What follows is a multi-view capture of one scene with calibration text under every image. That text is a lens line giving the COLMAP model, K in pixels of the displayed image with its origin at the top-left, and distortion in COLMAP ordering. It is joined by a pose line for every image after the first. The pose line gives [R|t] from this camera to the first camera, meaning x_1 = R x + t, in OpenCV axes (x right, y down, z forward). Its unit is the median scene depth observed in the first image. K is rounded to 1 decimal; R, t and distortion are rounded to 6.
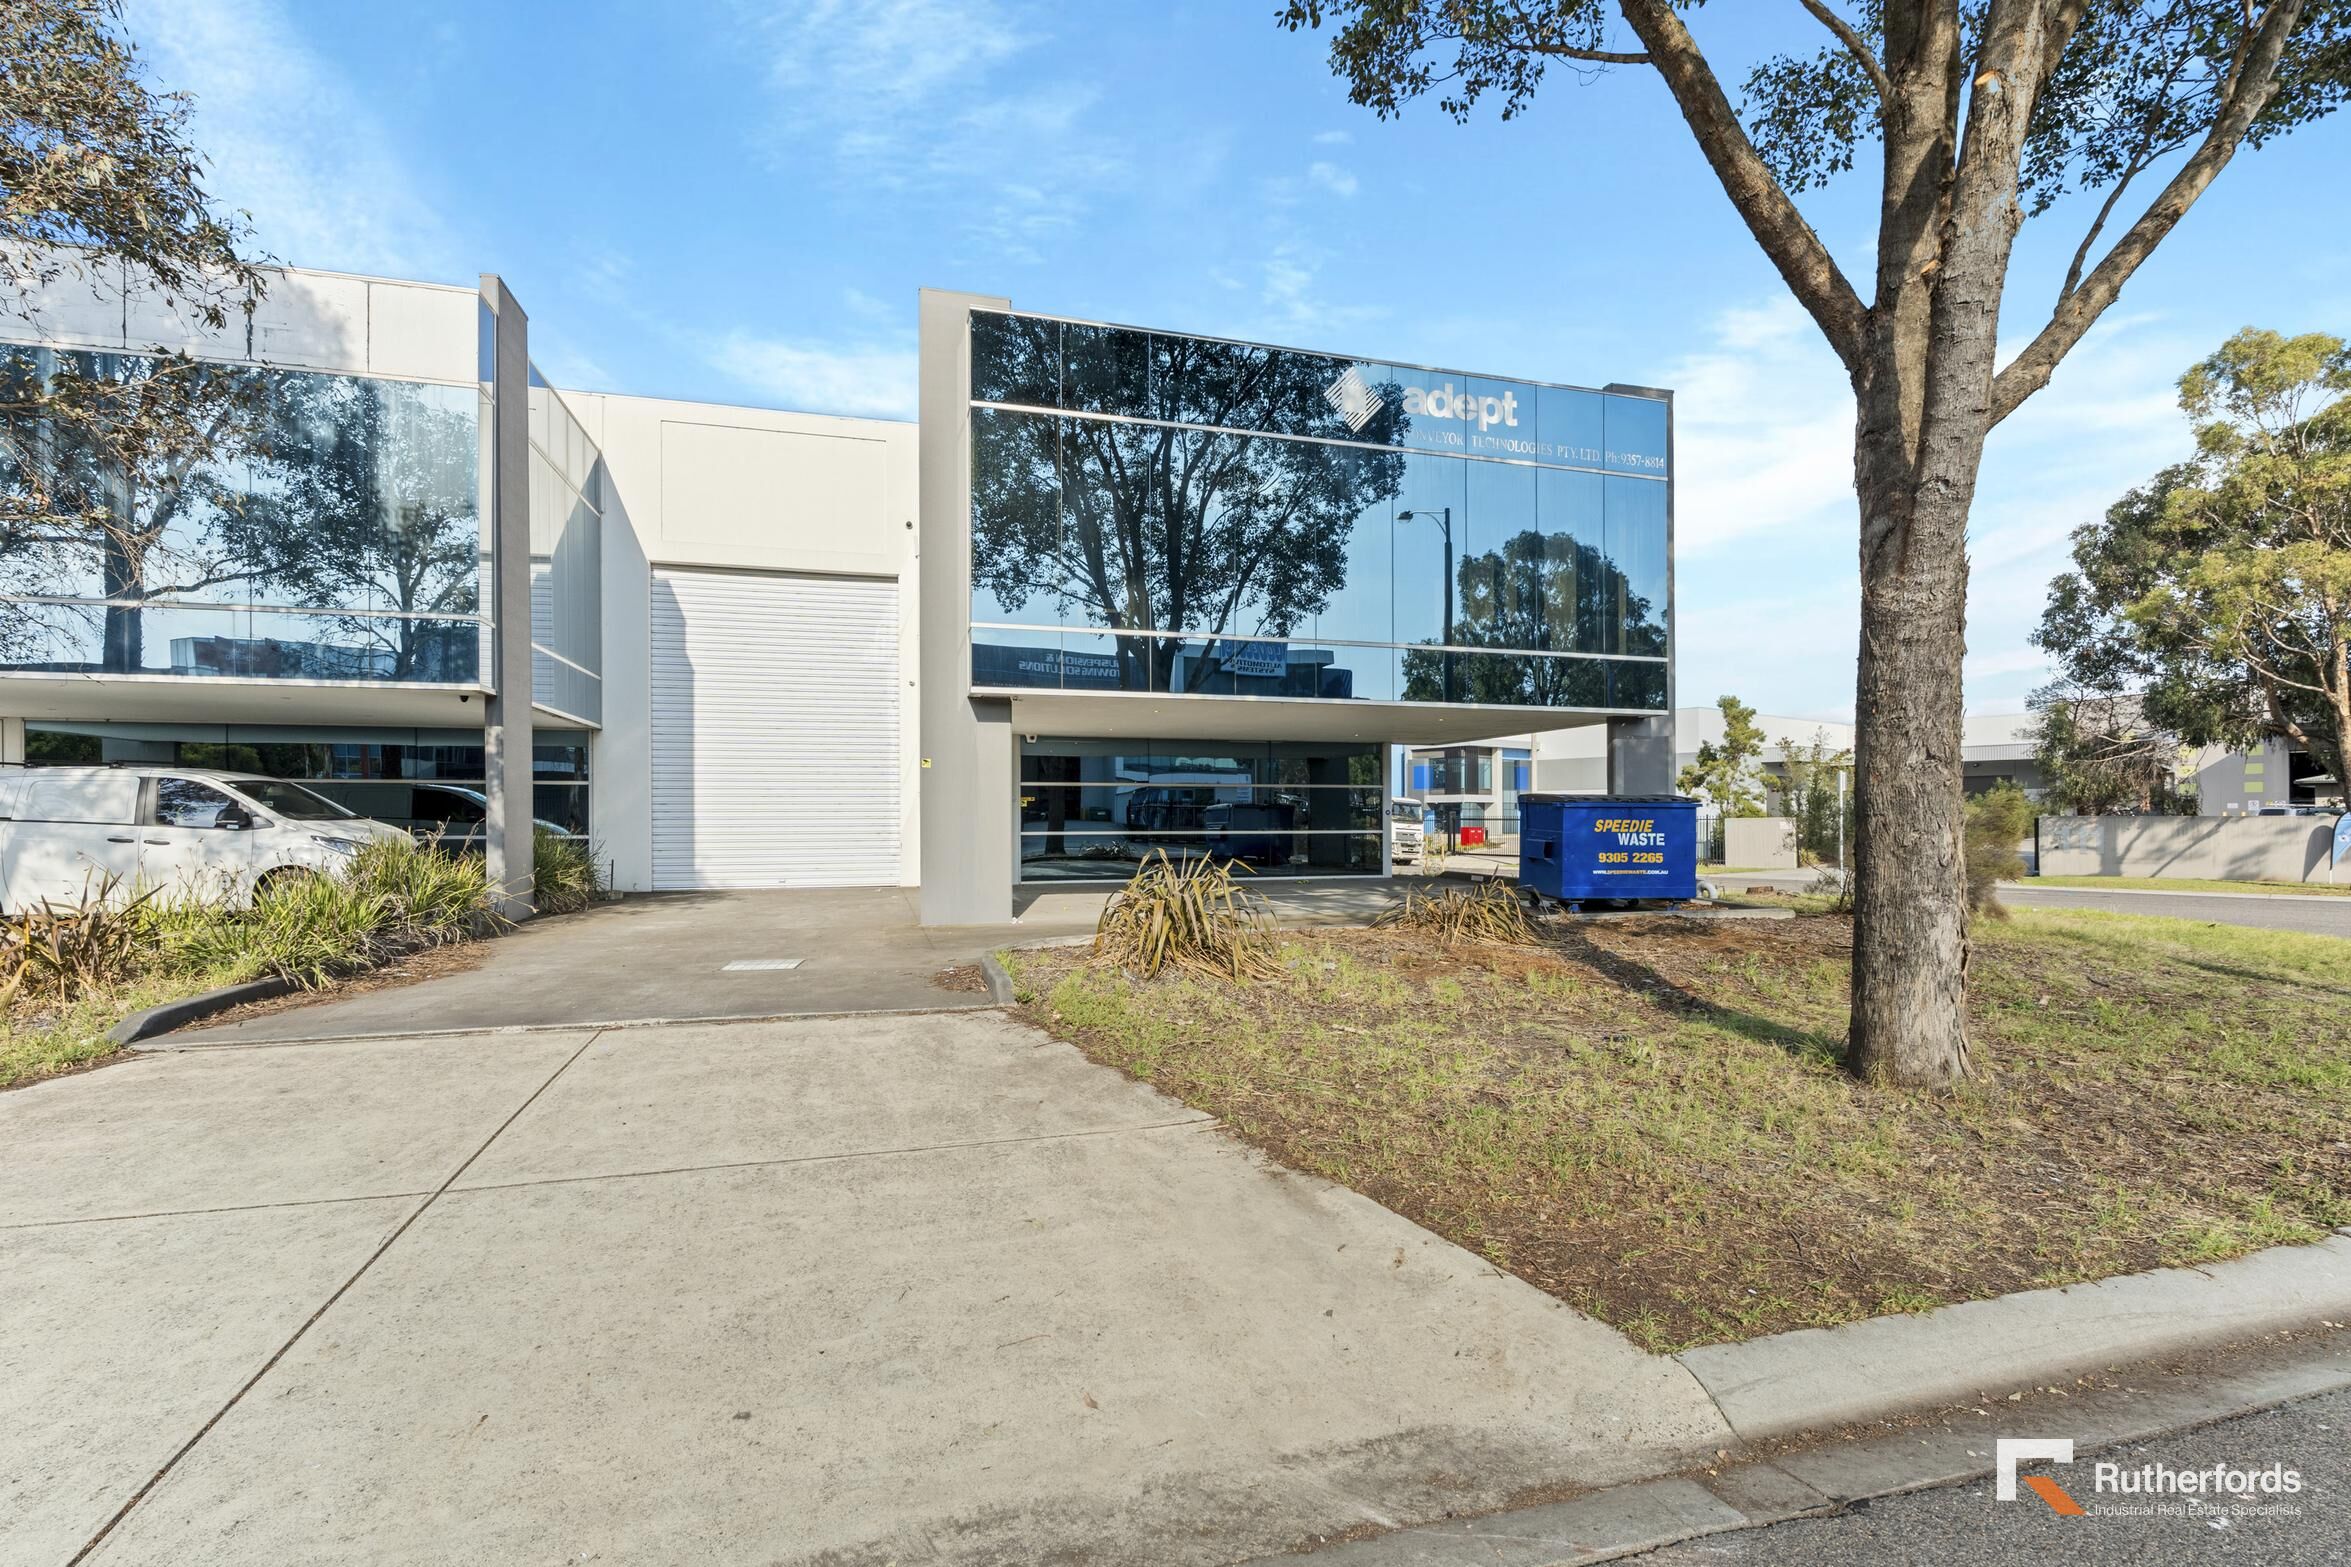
lens RADIAL K [[1062.3, 0, 1175.5], [0, 1062.3, 783.5], [0, 0, 1]] dist [-0.003862, -0.000035]
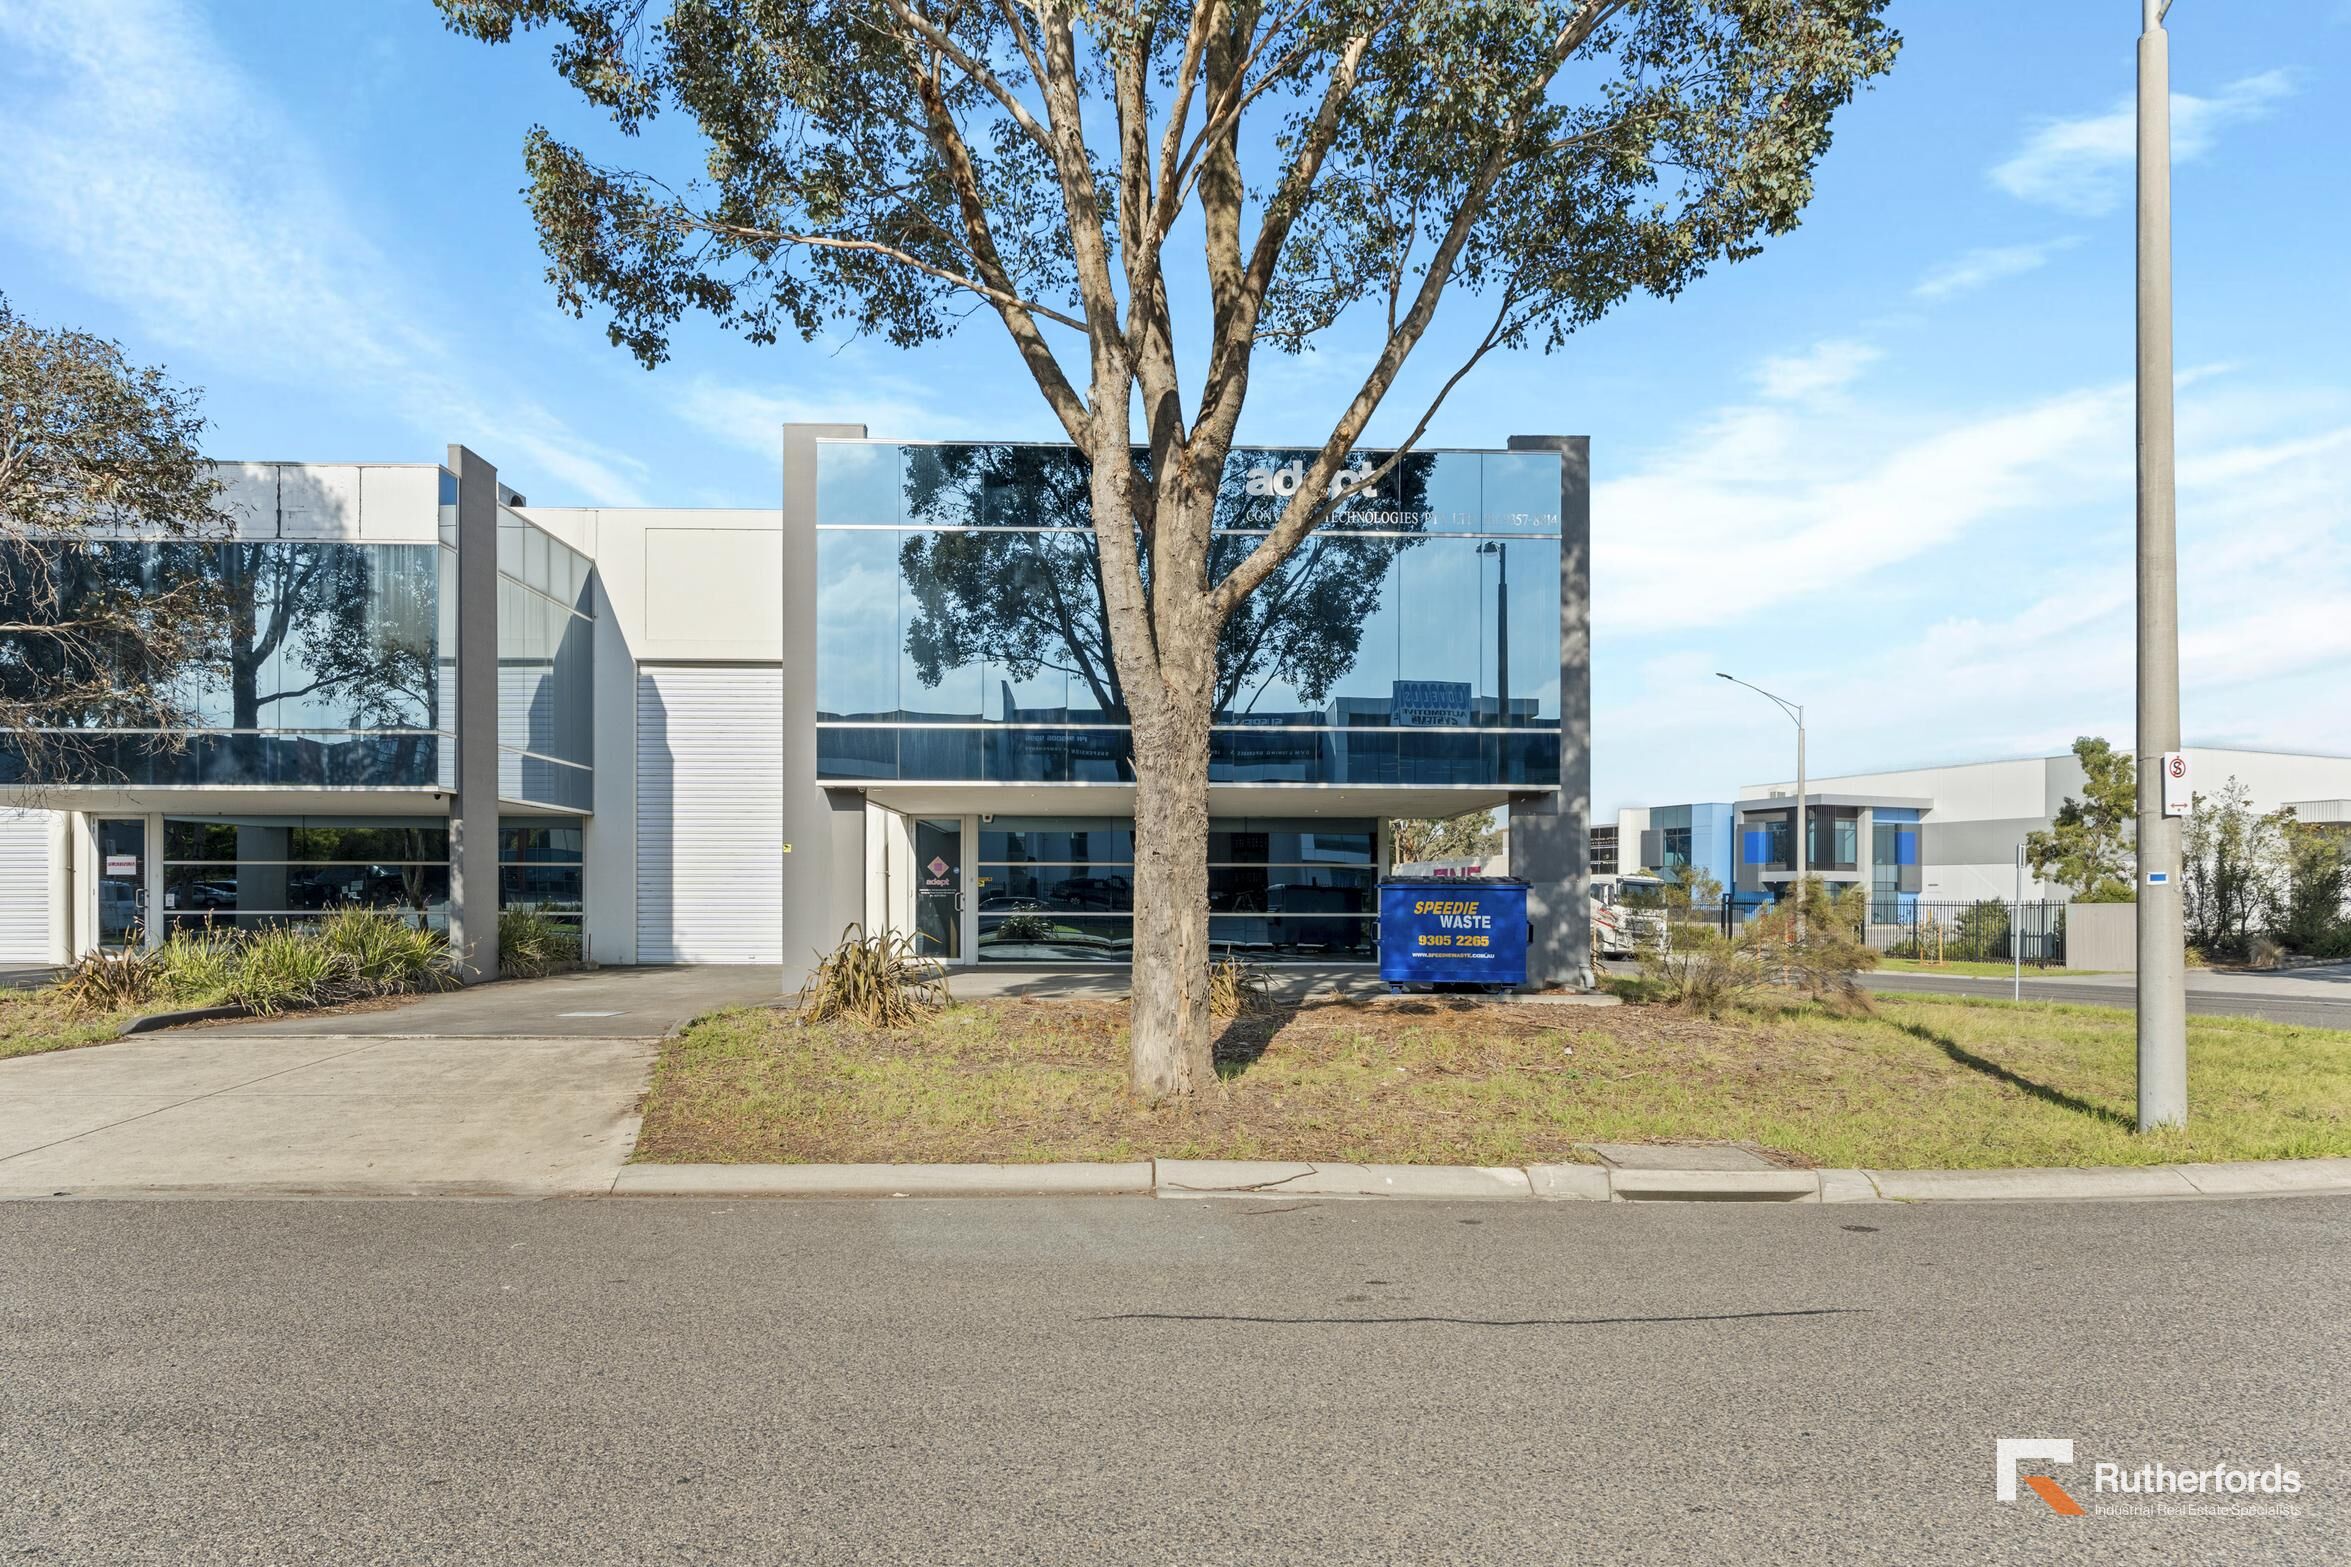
lens RADIAL K [[1379.0, 0, 1172.1], [0, 1379.0, 837.2], [0, 0, 1]] dist [-0.007272, -0.001501]
pose [[0.969972, -0.006943, -0.243118, 0.487149], [0.003626, 0.999894, -0.014088, -0.008325], [0.243190, 0.012783, 0.969894, -0.294339]]
